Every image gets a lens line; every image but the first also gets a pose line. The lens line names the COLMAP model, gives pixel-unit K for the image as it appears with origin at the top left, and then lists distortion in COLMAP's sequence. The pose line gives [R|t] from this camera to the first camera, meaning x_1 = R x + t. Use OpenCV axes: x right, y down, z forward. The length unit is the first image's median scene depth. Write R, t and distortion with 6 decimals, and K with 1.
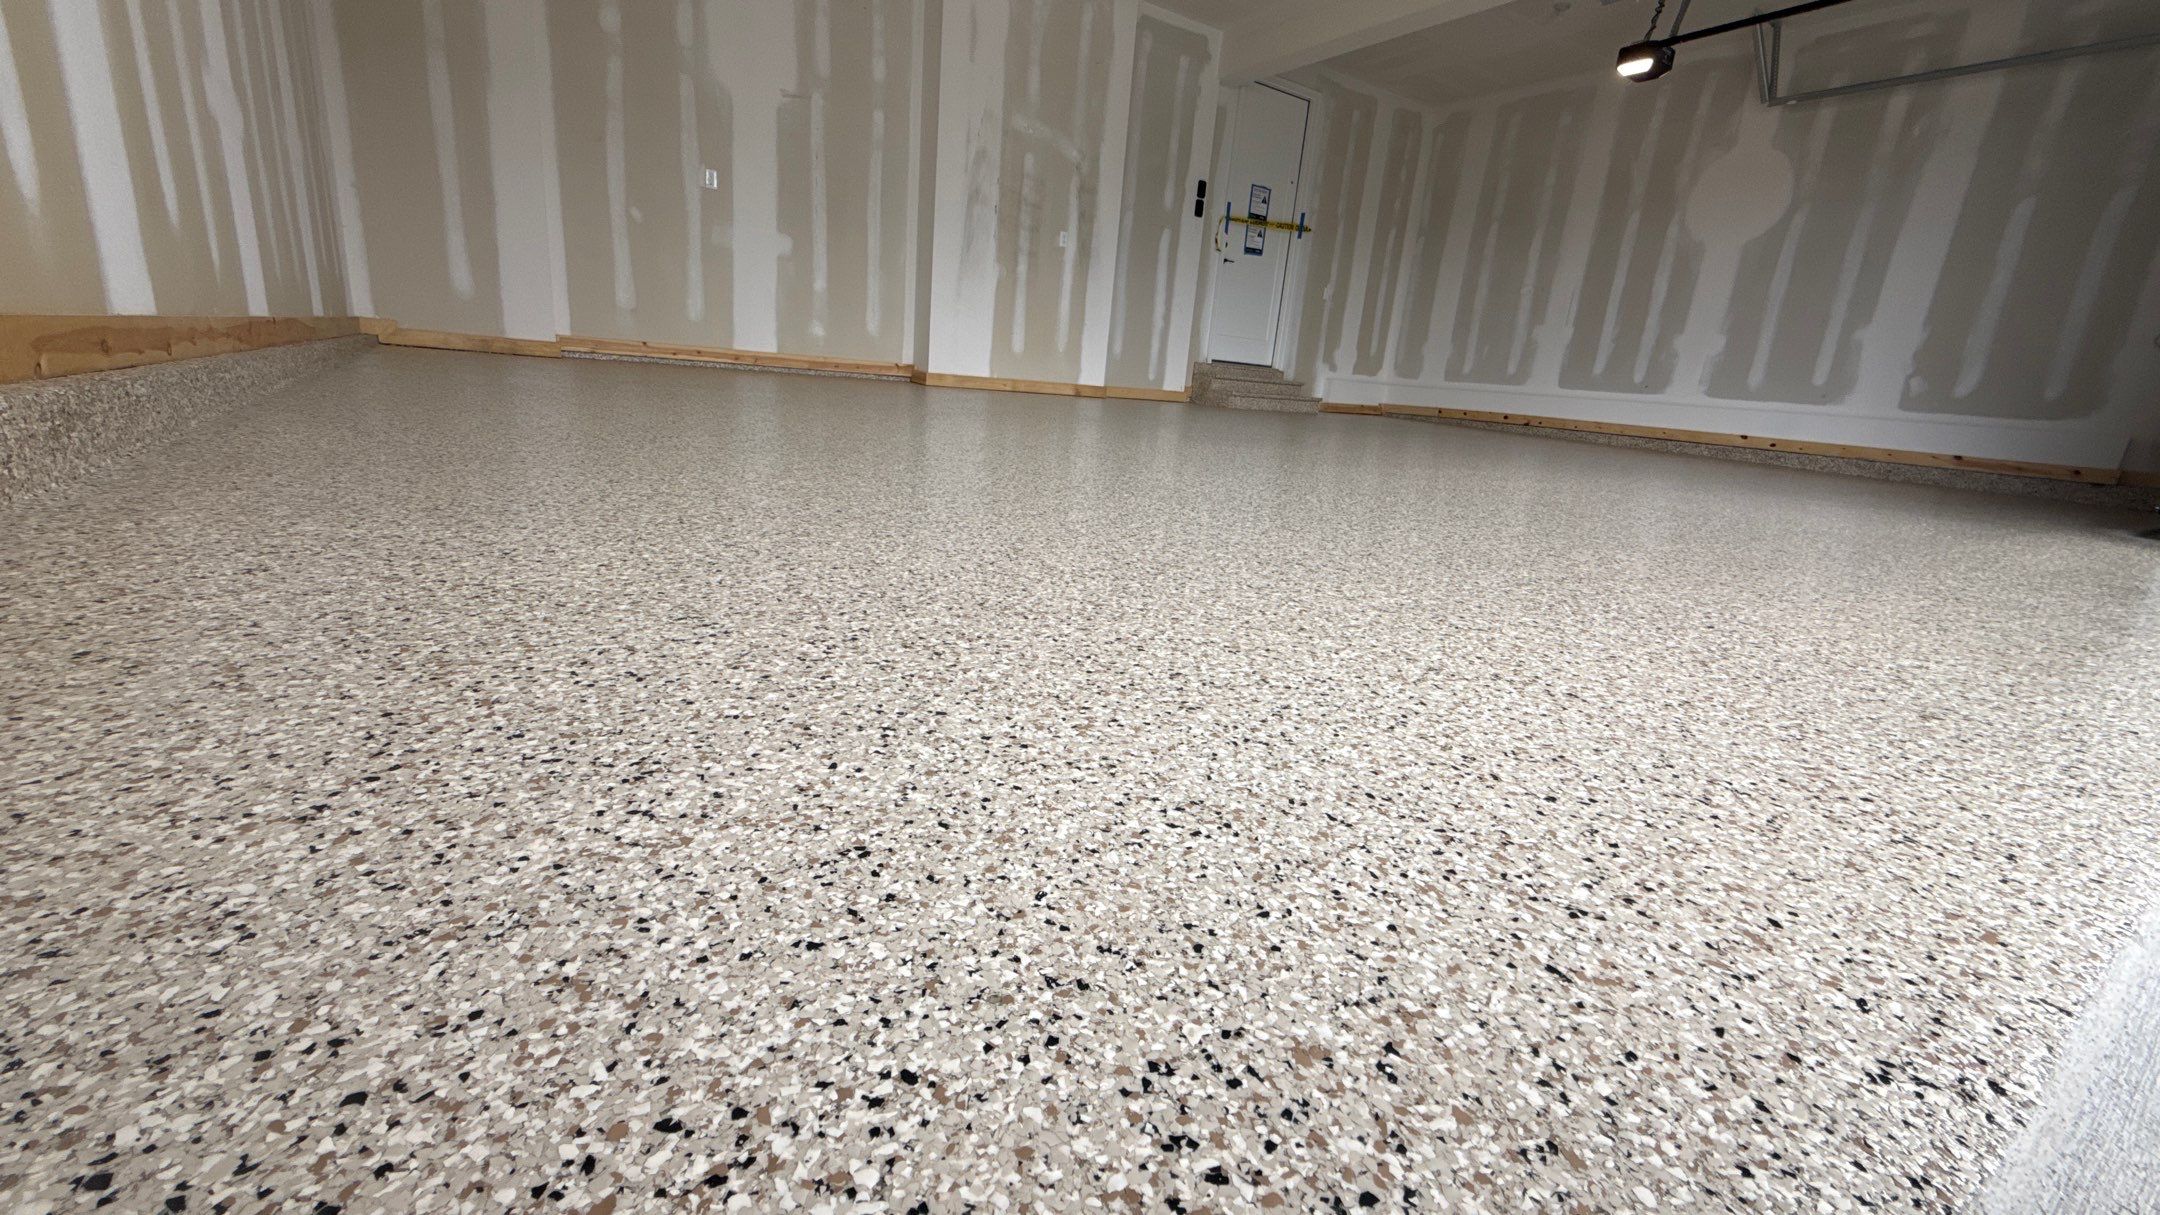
lens RADIAL K [[858.3, 0, 1077.9], [0, 858.3, 610.6], [0, 0, 1]] dist [0.000190, 0.000066]
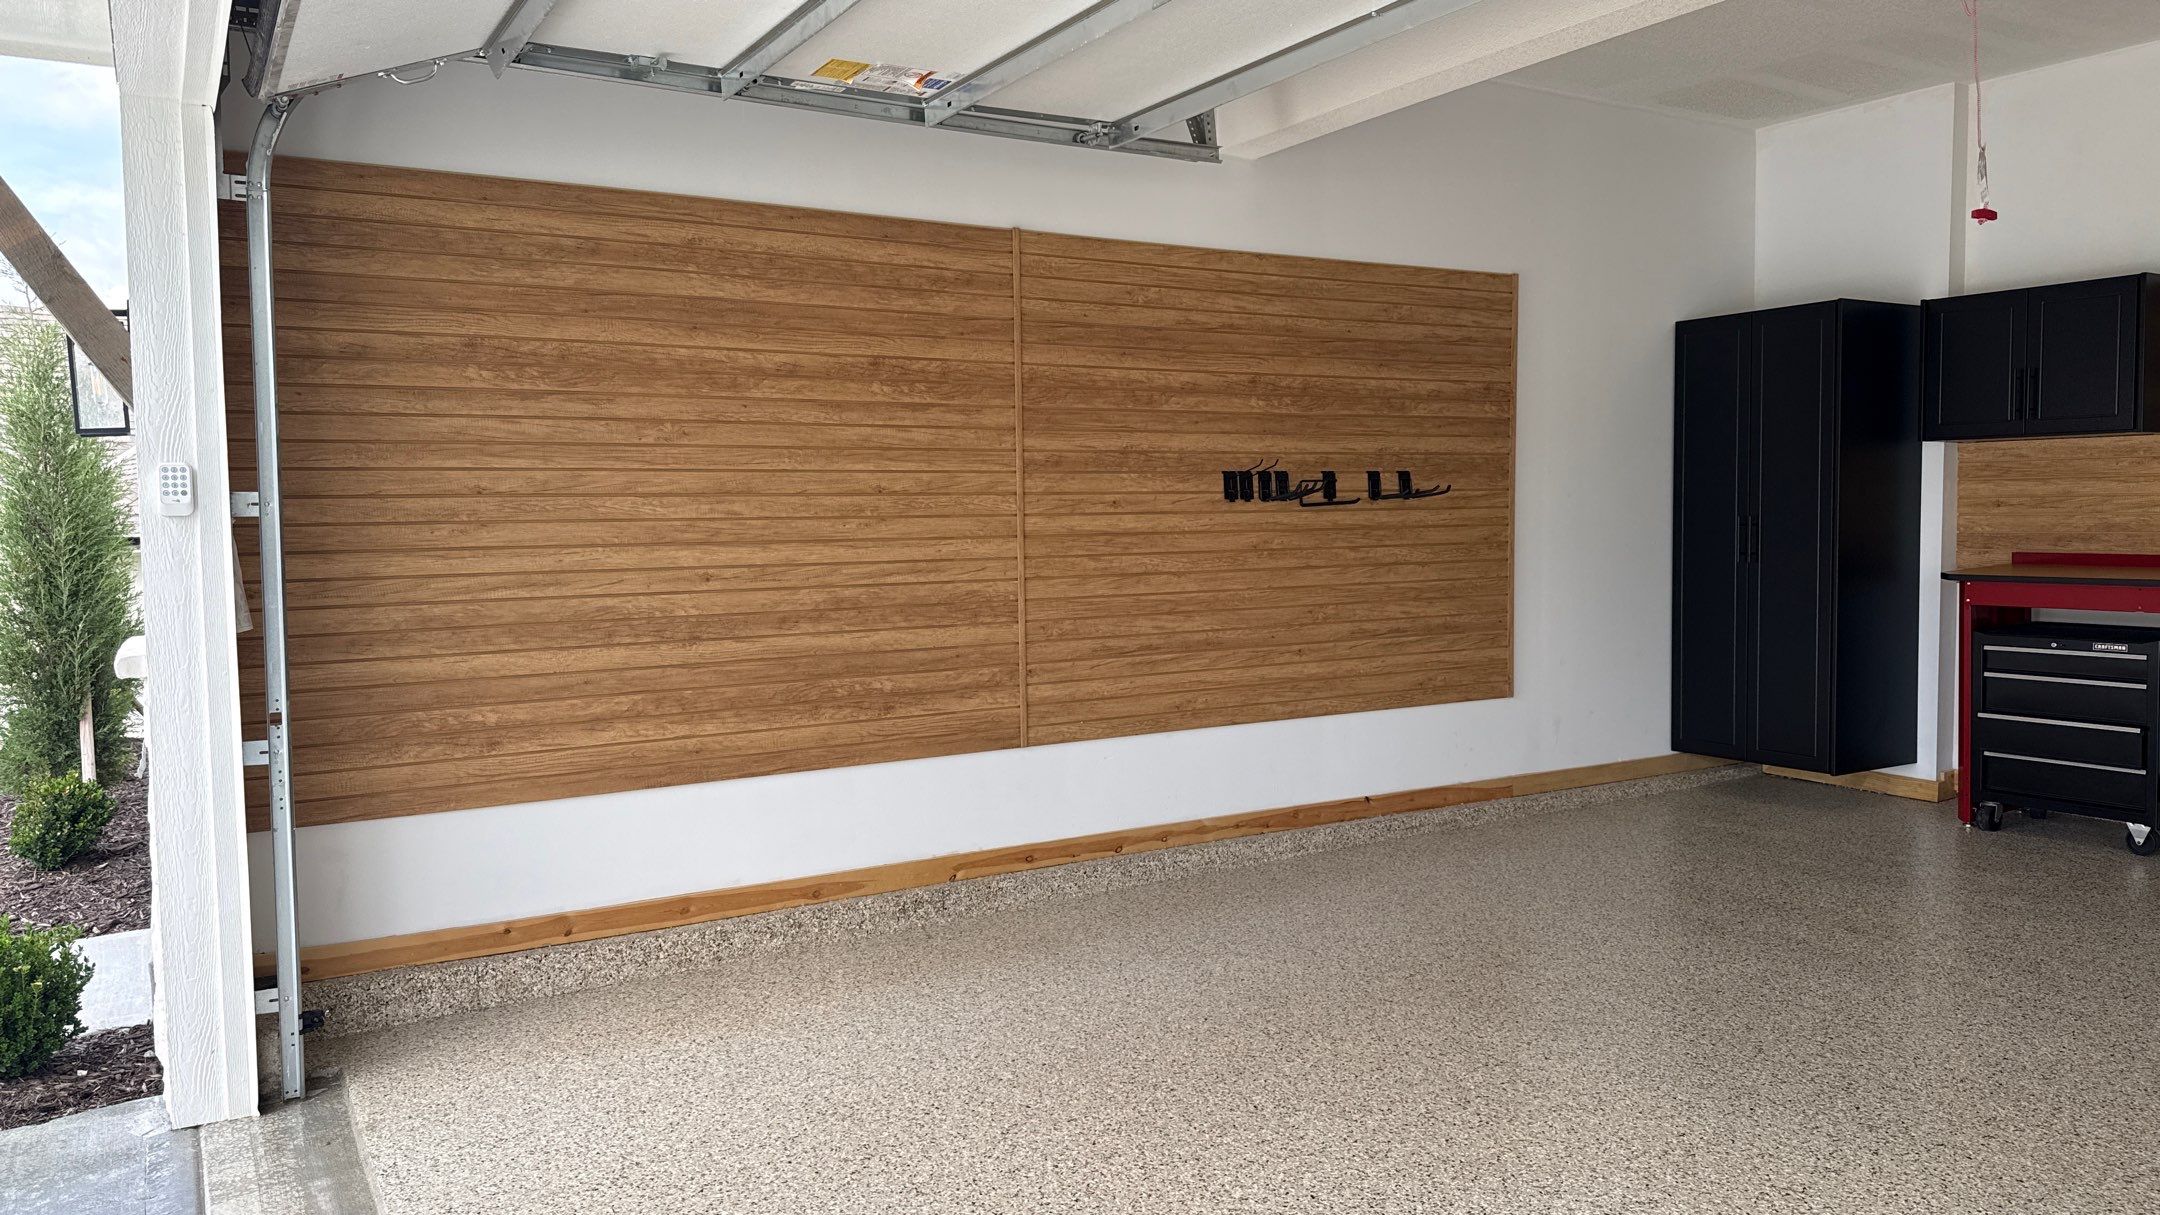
lens RADIAL K [[1504.0, 0, 1090.2], [0, 1504.0, 605.9], [0, 0, 1]] dist [0.076054, -0.078957]
pose [[-0.041839, -0.021003, -0.998904, 0.672169], [-0.258050, 0.966085, -0.009505, -0.243957], [0.965225, 0.257370, -0.045840, 0.312179]]
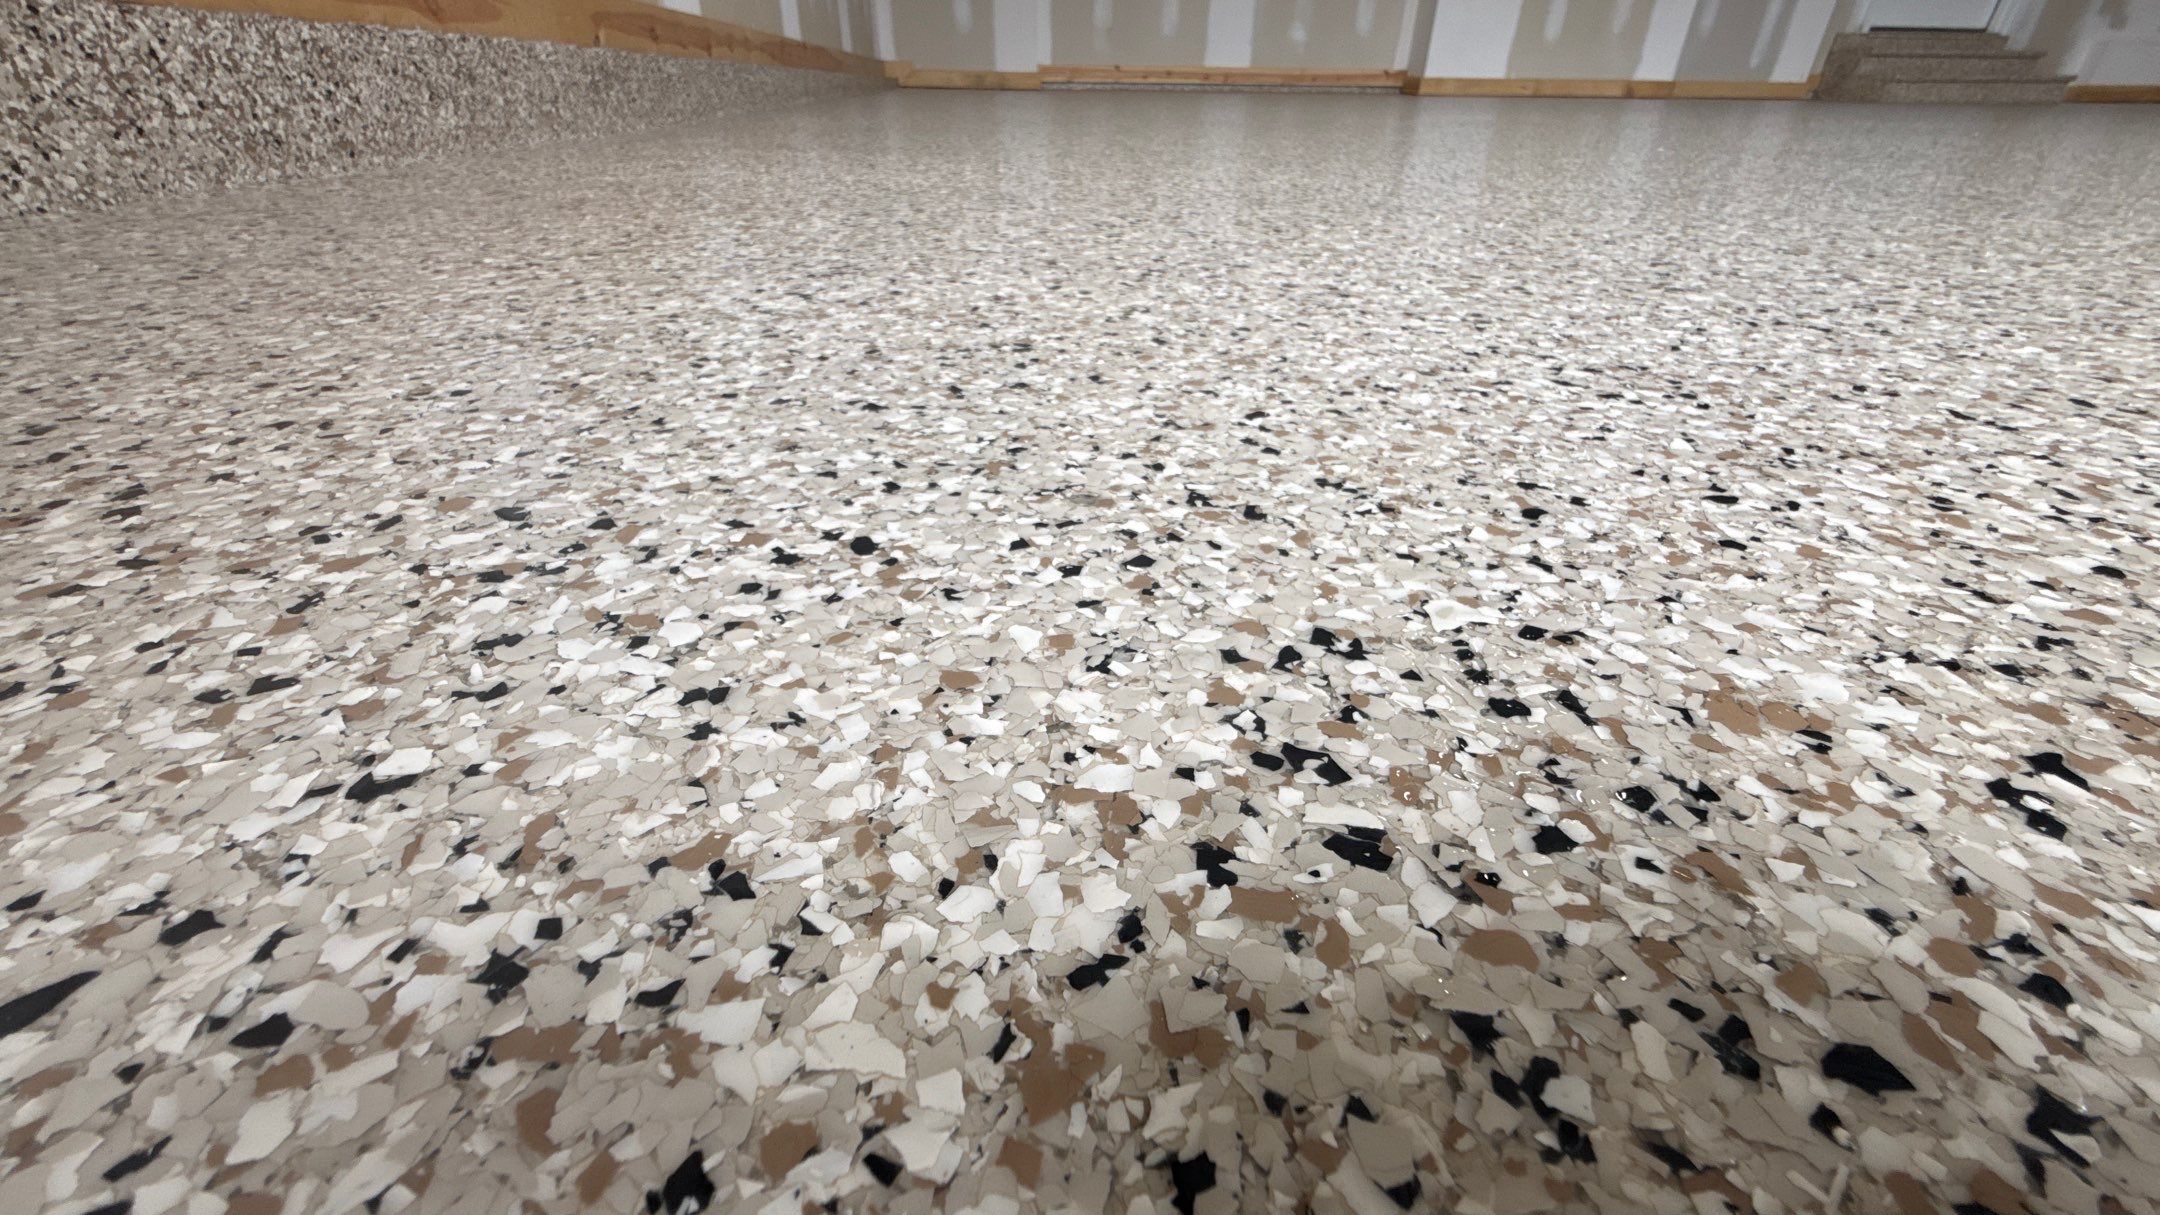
lens RADIAL K [[858.3, 0, 1077.5], [0, 858.3, 615.1], [0, 0, 1]] dist [0.000190, 0.000066]
pose [[0.869554, 0.188794, -0.456325, 0.011949], [-0.069583, 0.961660, 0.265269, 0.027328], [0.488911, -0.198914, 0.849353, 0.037205]]
